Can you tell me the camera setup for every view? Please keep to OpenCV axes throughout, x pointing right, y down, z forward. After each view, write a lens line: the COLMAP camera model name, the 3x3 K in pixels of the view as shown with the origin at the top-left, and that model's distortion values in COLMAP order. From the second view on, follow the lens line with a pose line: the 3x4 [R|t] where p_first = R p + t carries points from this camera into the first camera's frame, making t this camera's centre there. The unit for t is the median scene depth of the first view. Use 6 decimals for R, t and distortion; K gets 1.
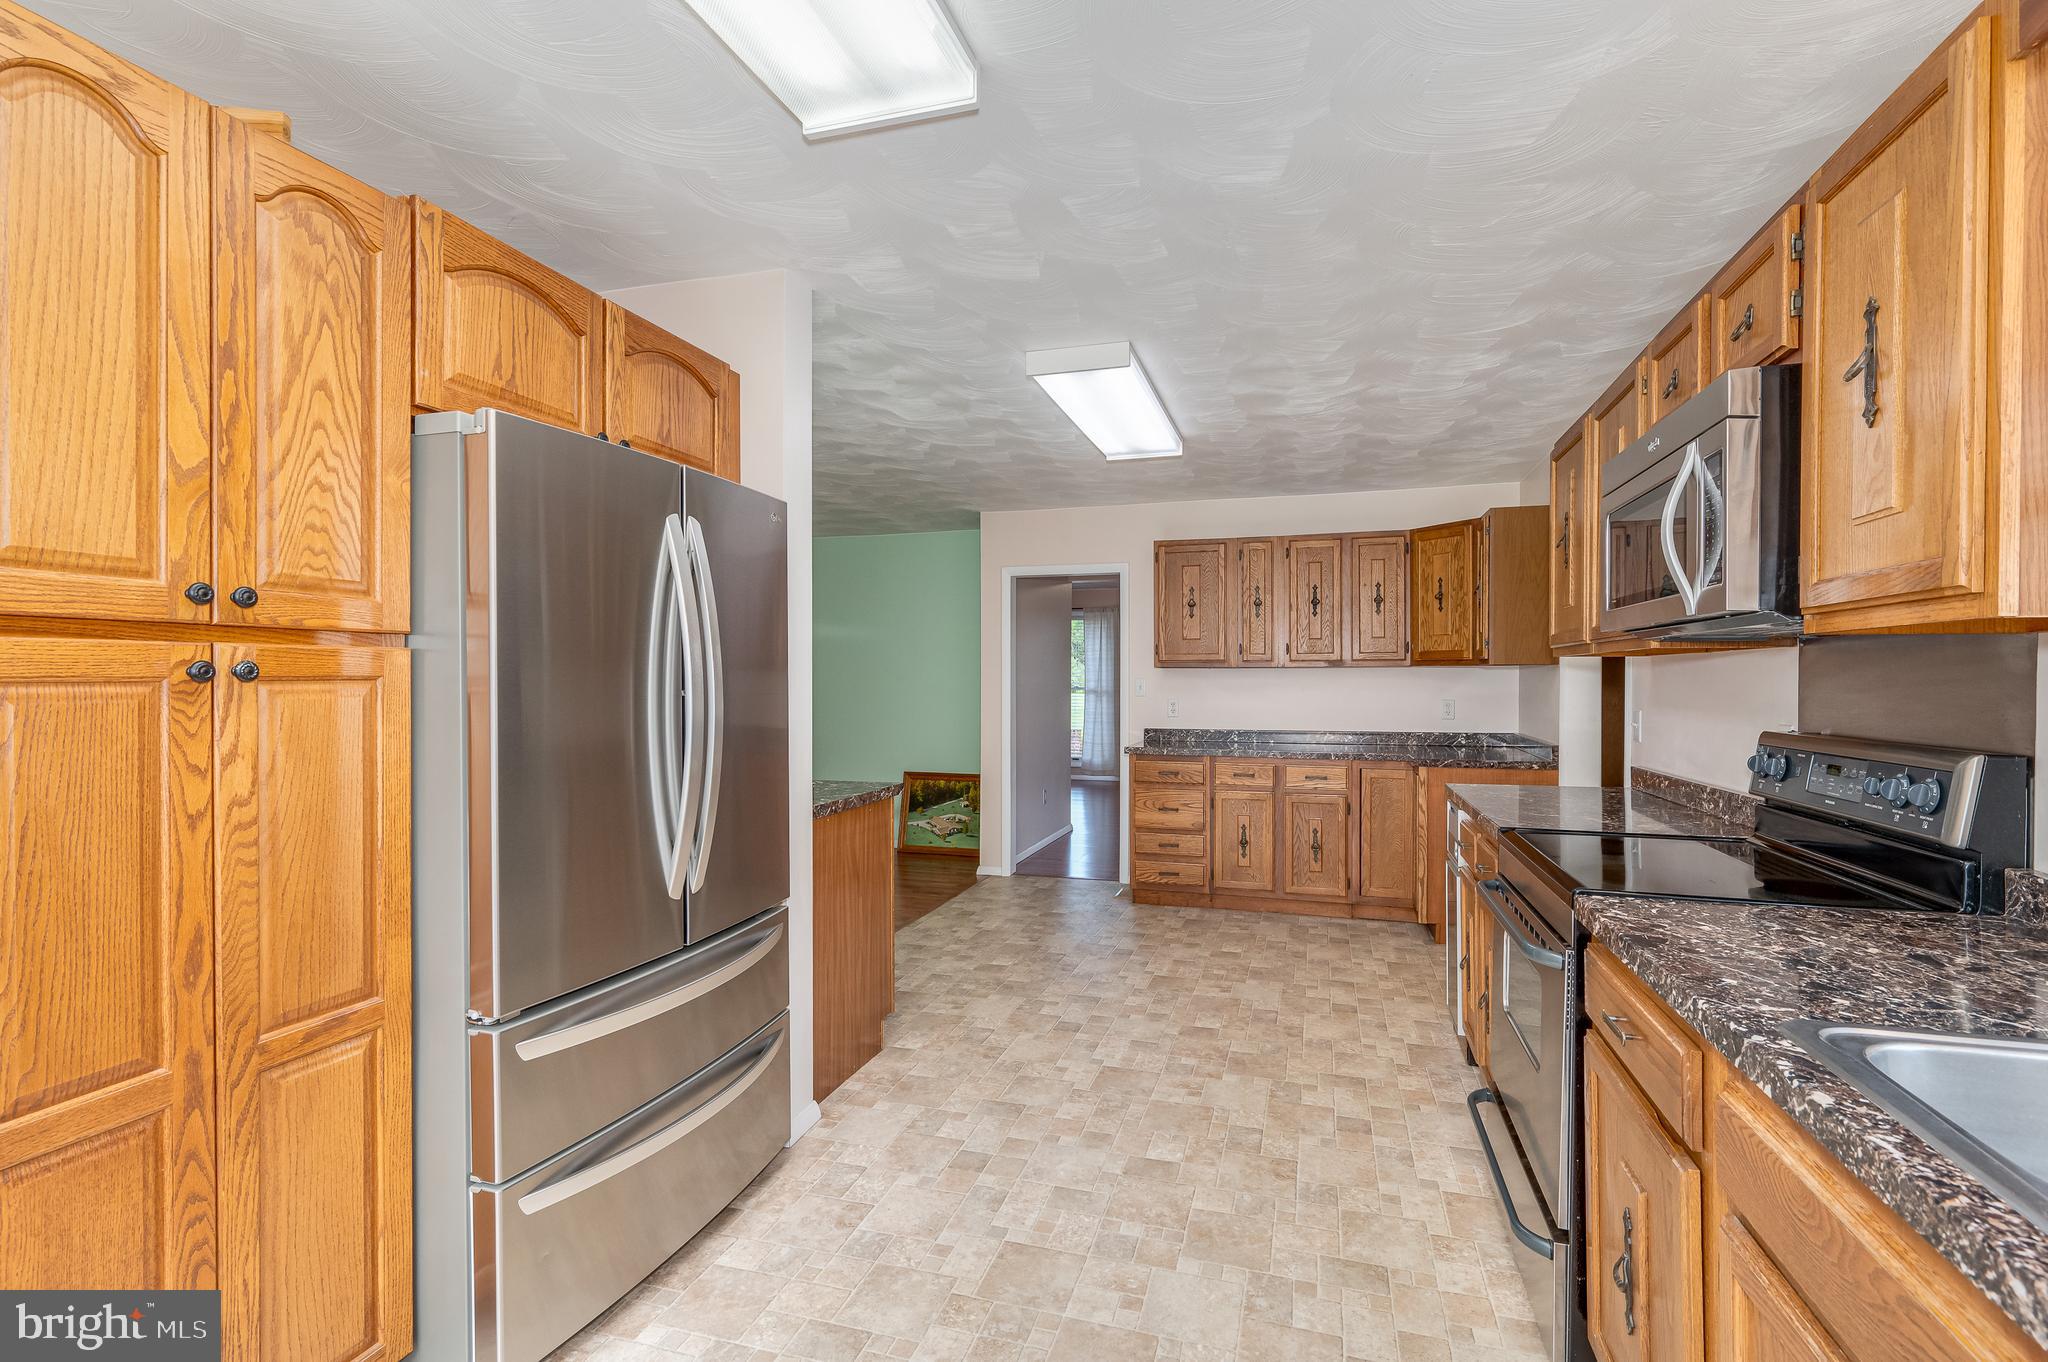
lens RADIAL K [[921.1, 0, 1032.5], [0, 921.1, 687.5], [0, 0, 1]] dist [0.001615, -0.000611]
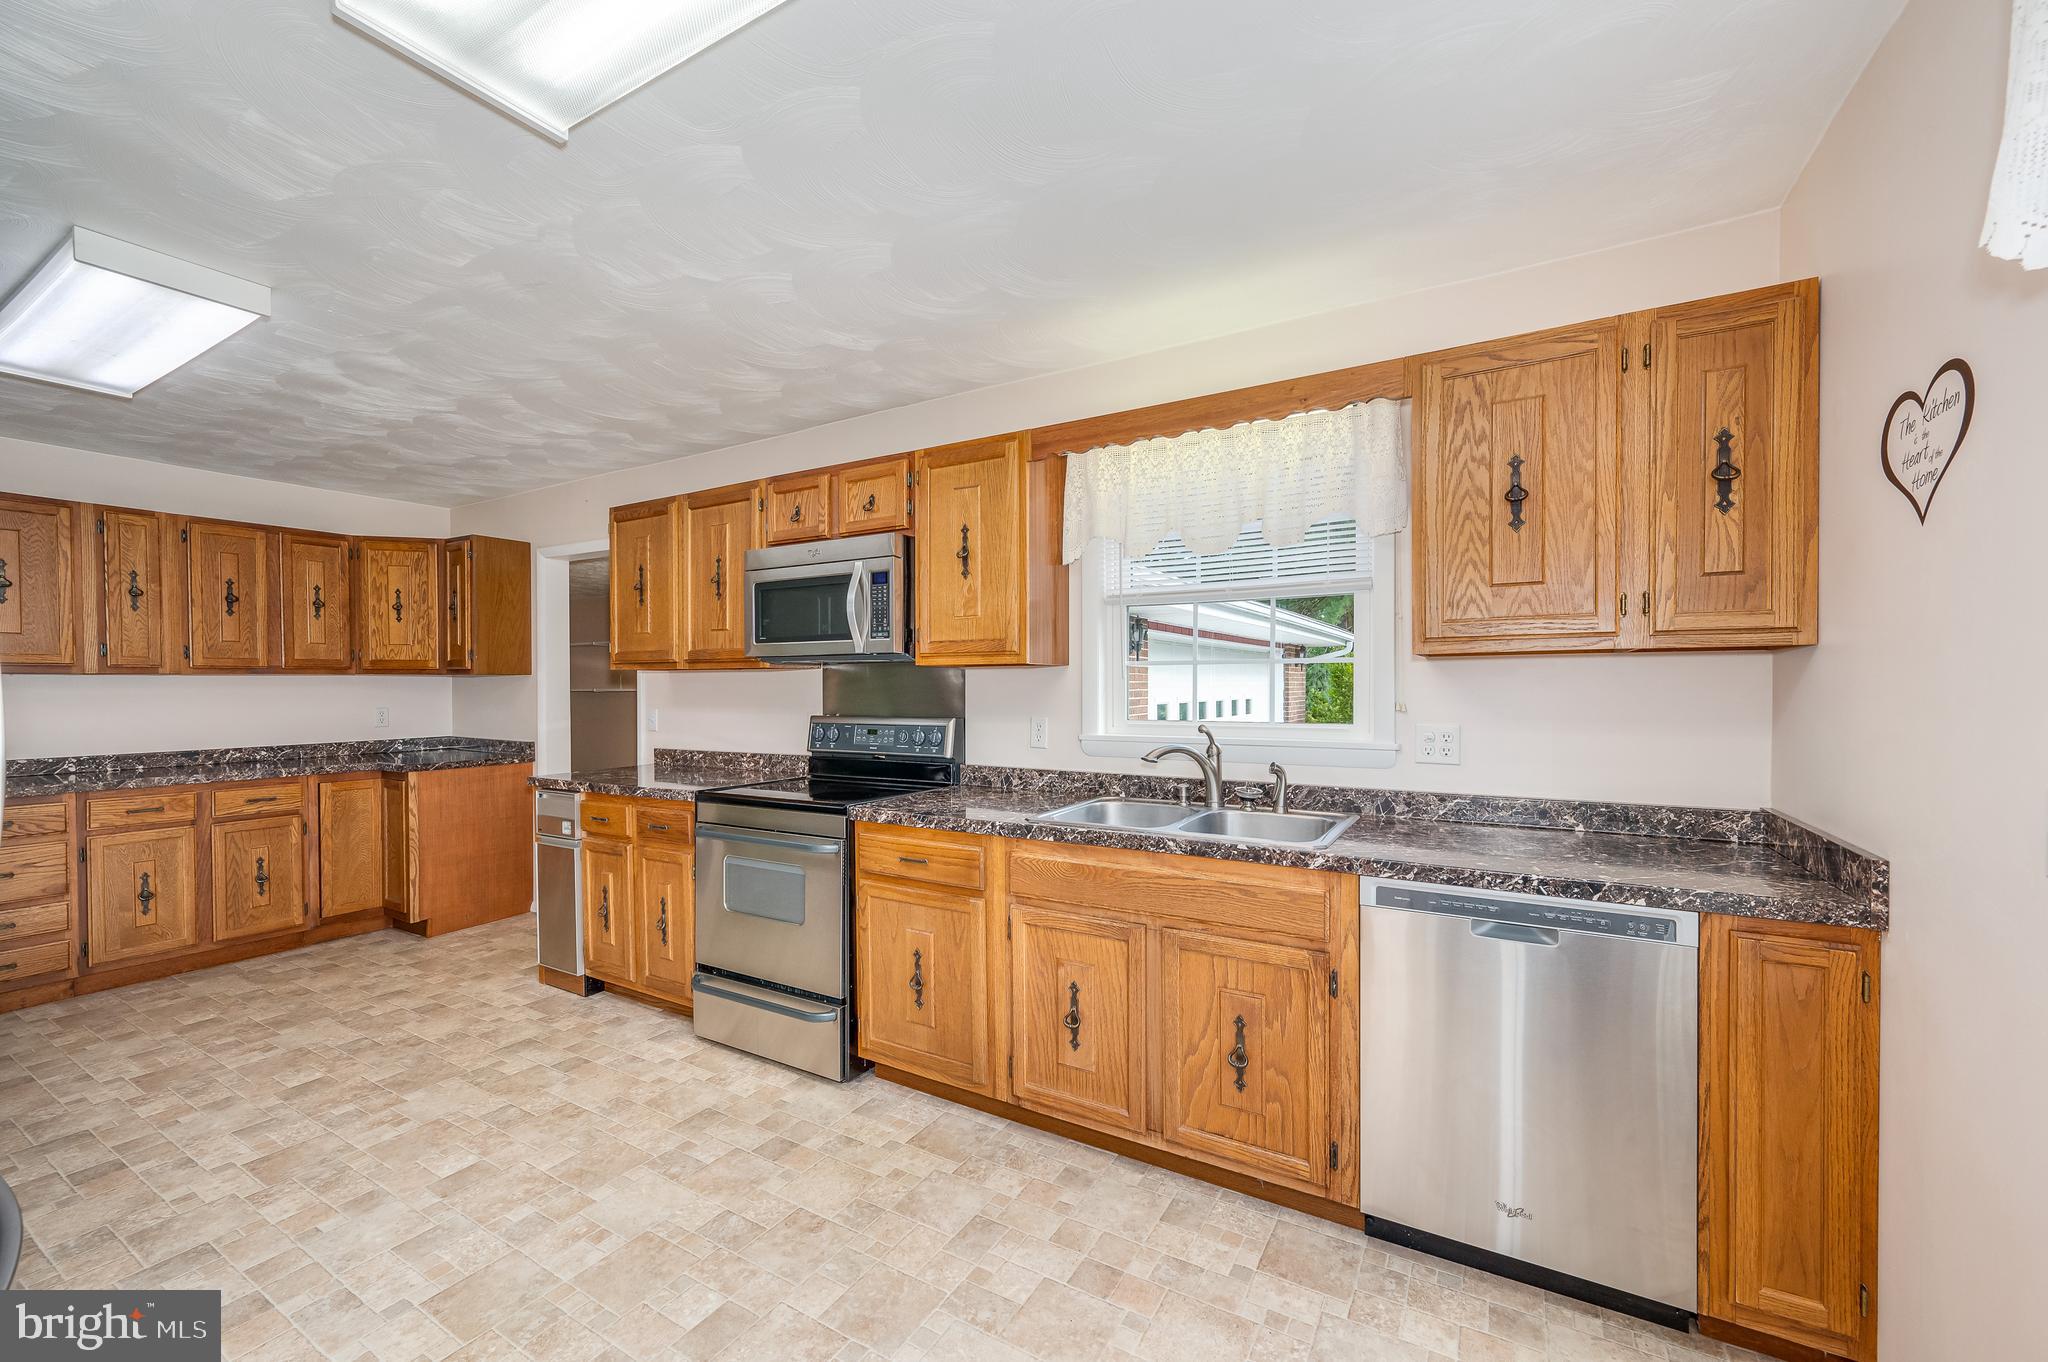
lens RADIAL K [[823.1, 0, 1042.7], [0, 823.1, 698.6], [0, 0, 1]] dist [-0.000907, 0.000455]
pose [[0.224994, -0.018508, 0.974184, -0.401799], [0.012883, 0.999789, 0.016019, -0.003200], [-0.974275, 0.008946, 0.225185, 0.124175]]
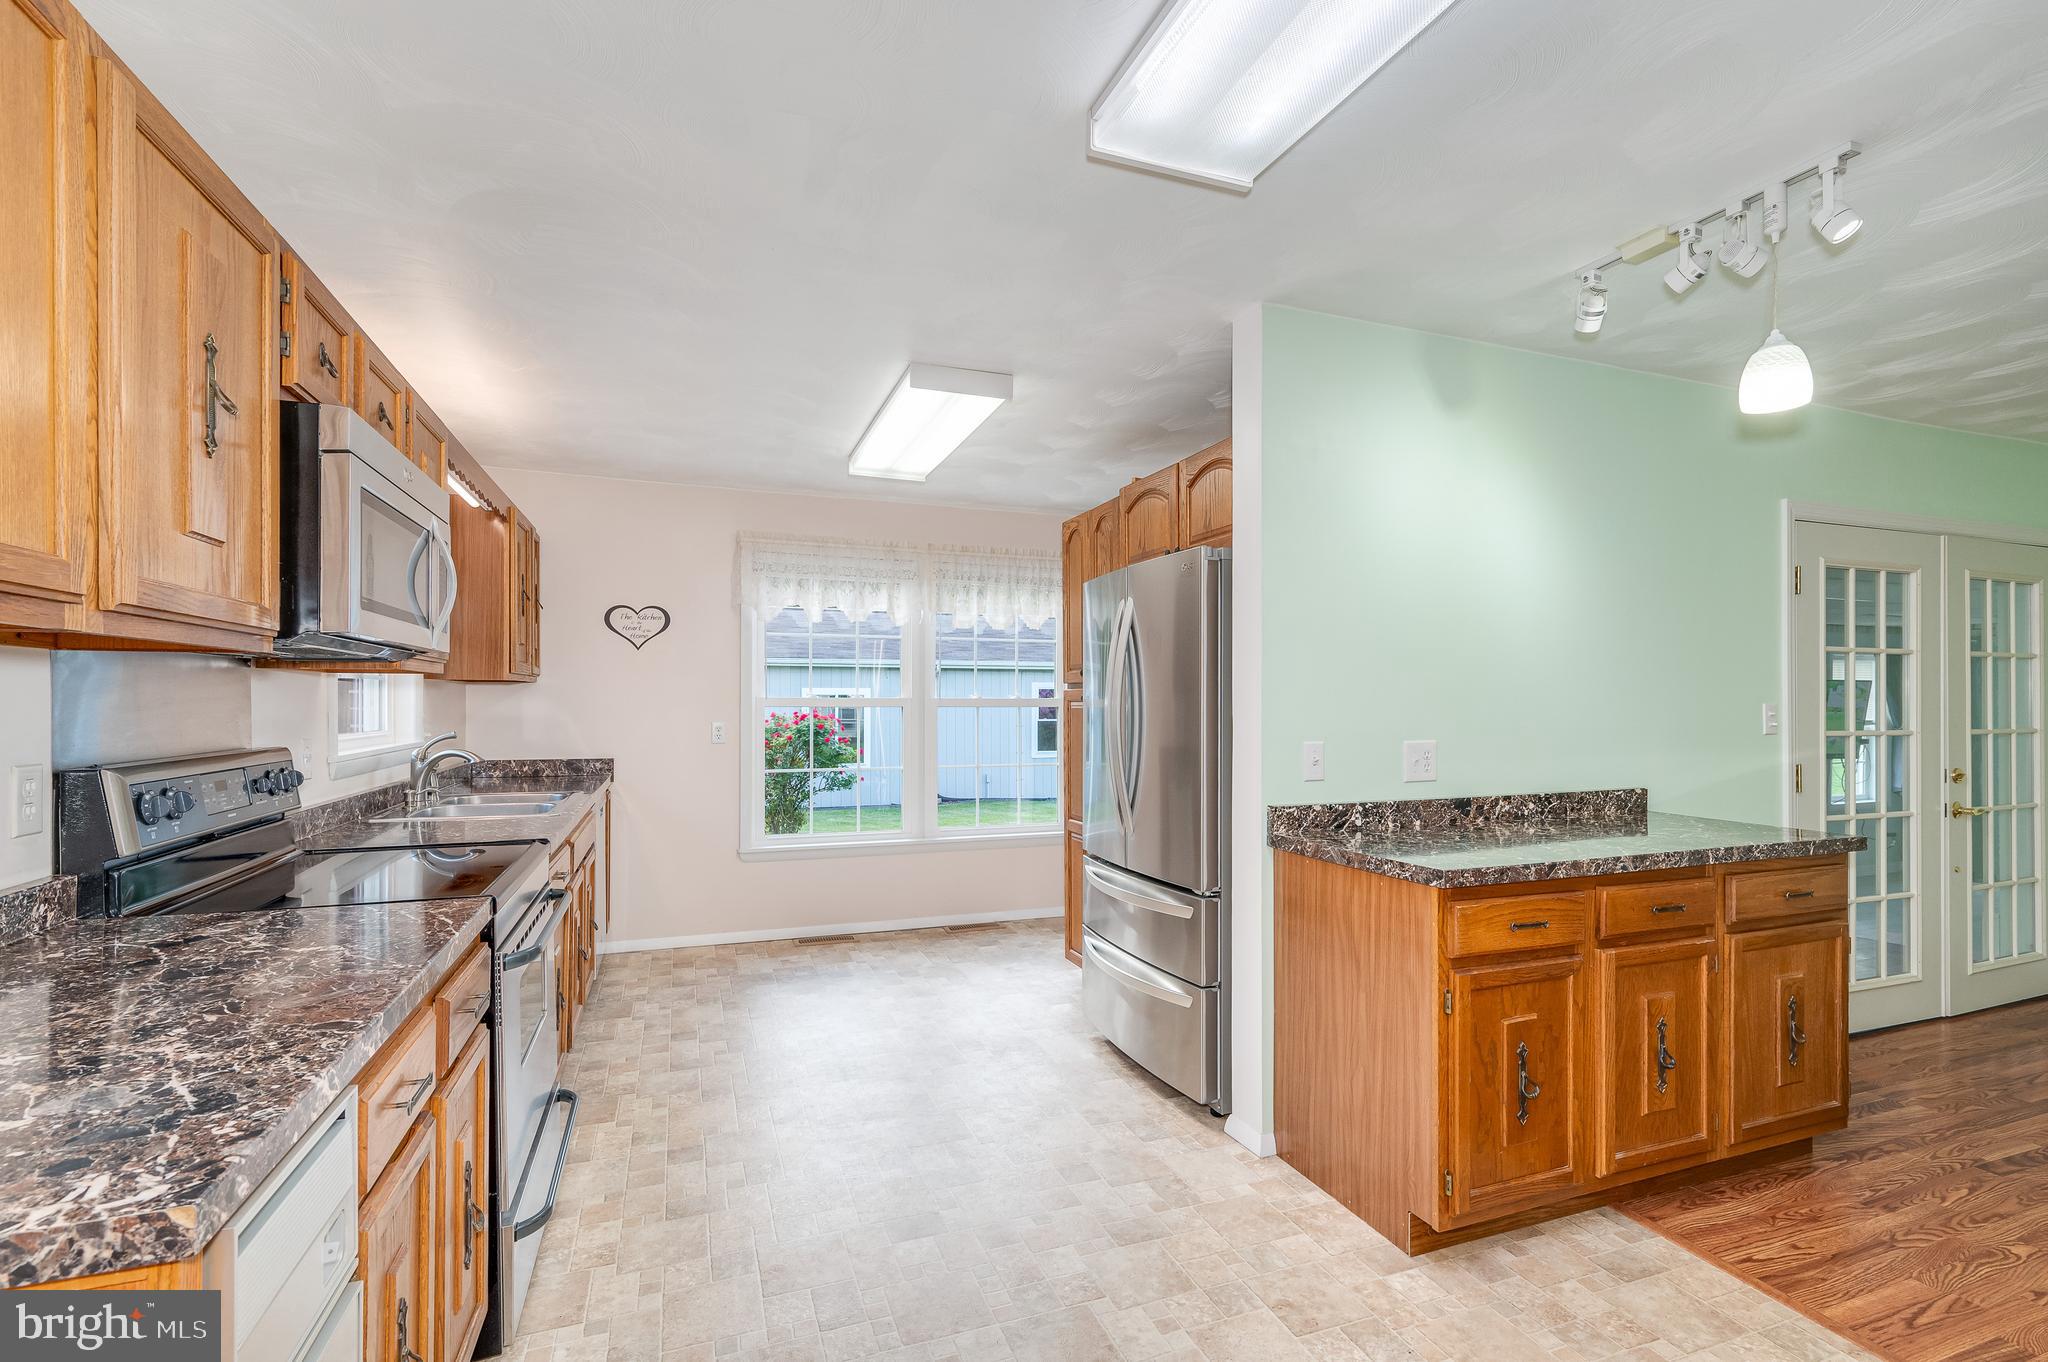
lens RADIAL K [[921.1, 0, 1026.9], [0, 921.1, 695.7], [0, 0, 1]] dist [0.001615, -0.000611]
pose [[-0.786058, -0.009367, -0.618082, 0.424651], [-0.012834, 0.999917, 0.001169, -0.012220], [0.618020, 0.008851, -0.786113, 1.227688]]
